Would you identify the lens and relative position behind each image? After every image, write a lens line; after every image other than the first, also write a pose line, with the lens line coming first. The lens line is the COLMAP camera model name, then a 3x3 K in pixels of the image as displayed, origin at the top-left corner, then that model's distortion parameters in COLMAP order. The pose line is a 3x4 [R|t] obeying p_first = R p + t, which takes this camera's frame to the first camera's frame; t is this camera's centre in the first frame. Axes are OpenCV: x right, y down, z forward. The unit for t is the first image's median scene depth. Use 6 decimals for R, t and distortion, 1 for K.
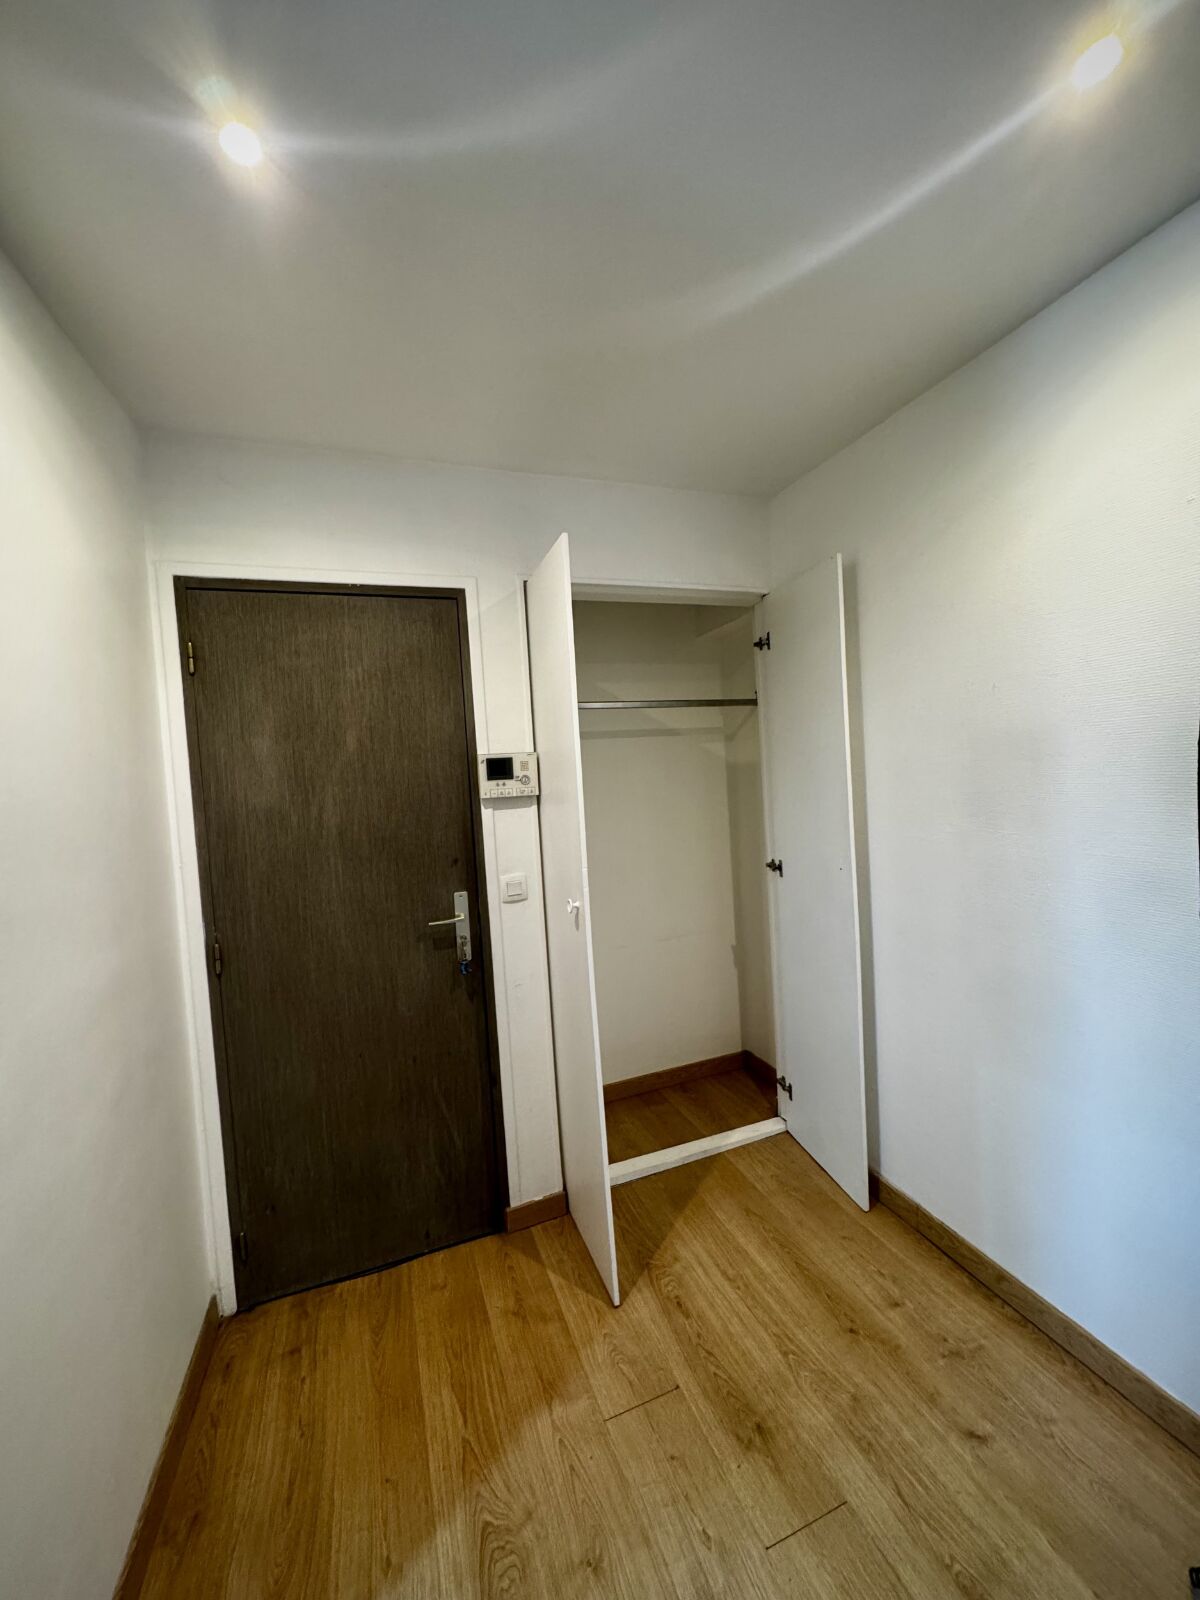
lens RADIAL K [[635.5, 0, 595.0], [0, 635.5, 797.6], [0, 0, 1]] dist [-0.001498, 0.000589]
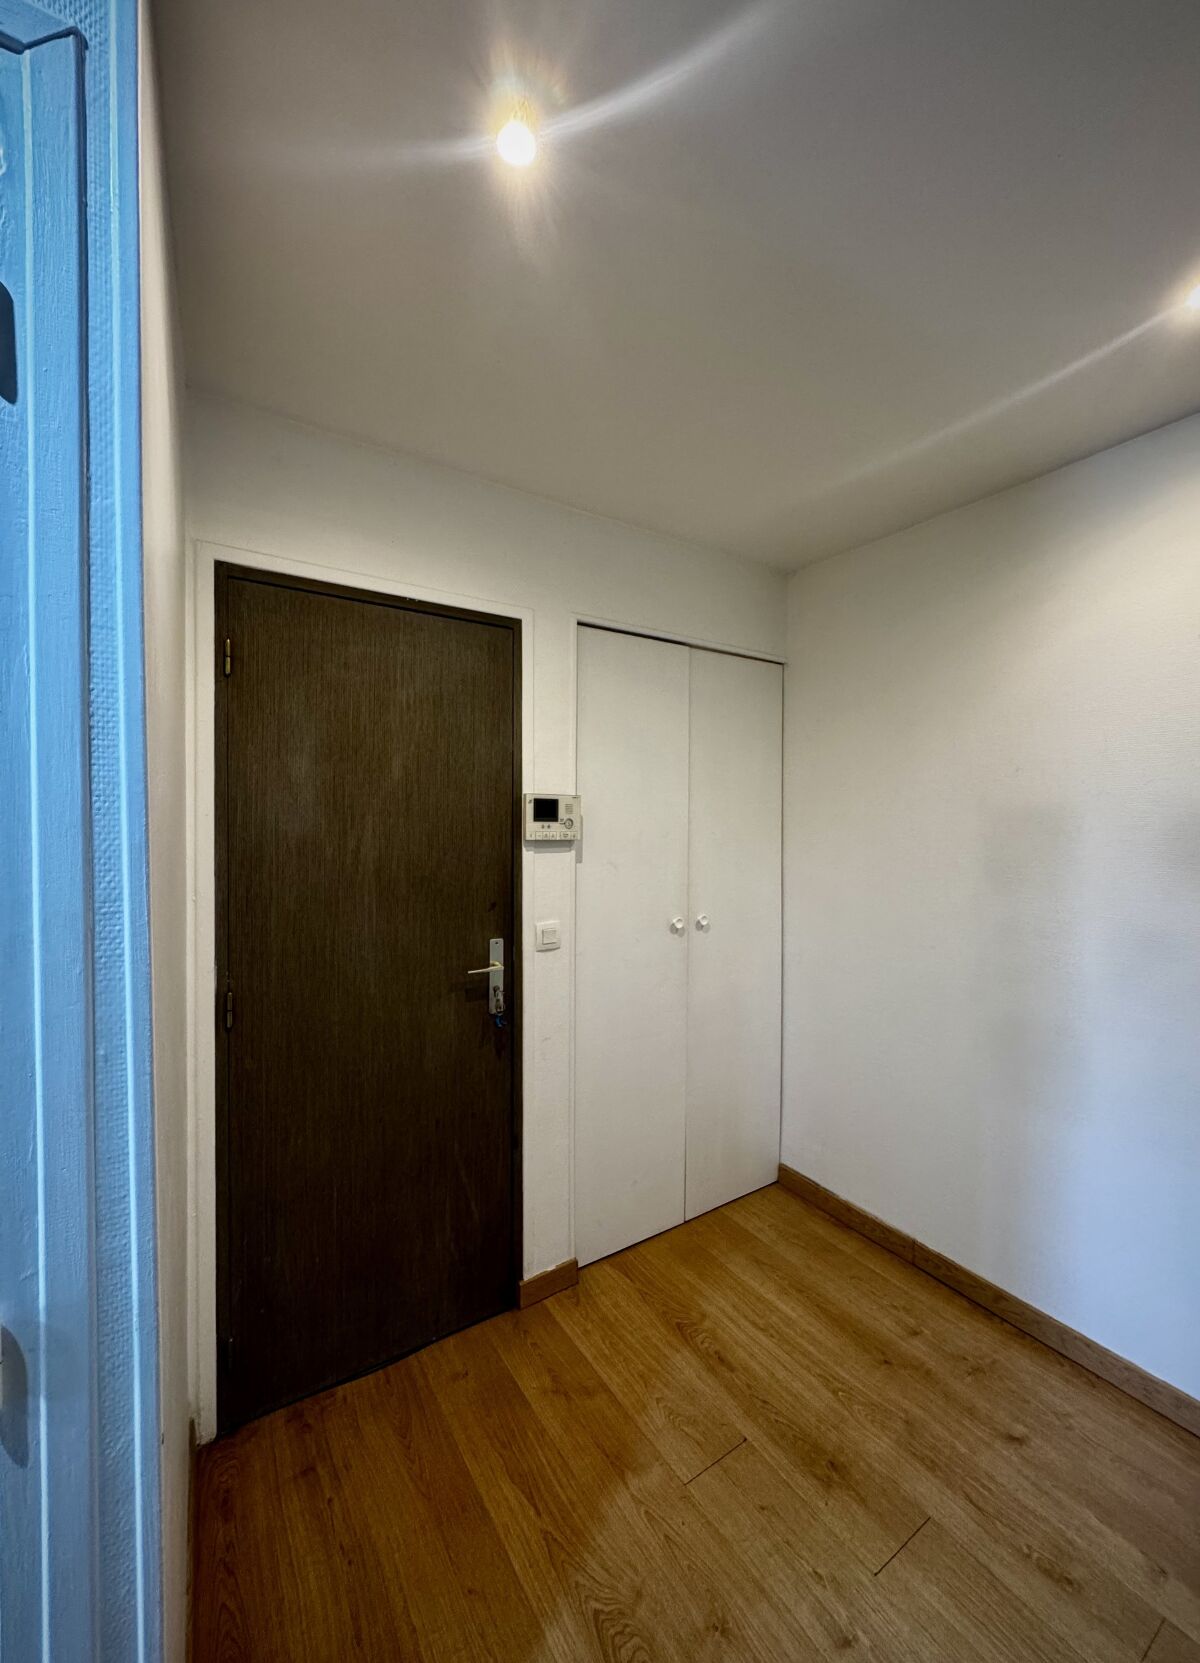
lens RADIAL K [[662.7, 0, 614.4], [0, 662.7, 830.8], [0, 0, 1]] dist [-0.000427, 0.000349]
pose [[0.969888, 0.061916, 0.235549, -0.322244], [-0.054192, 0.997764, -0.039129, 0.021414], [-0.237445, 0.025186, 0.971075, 0.010745]]
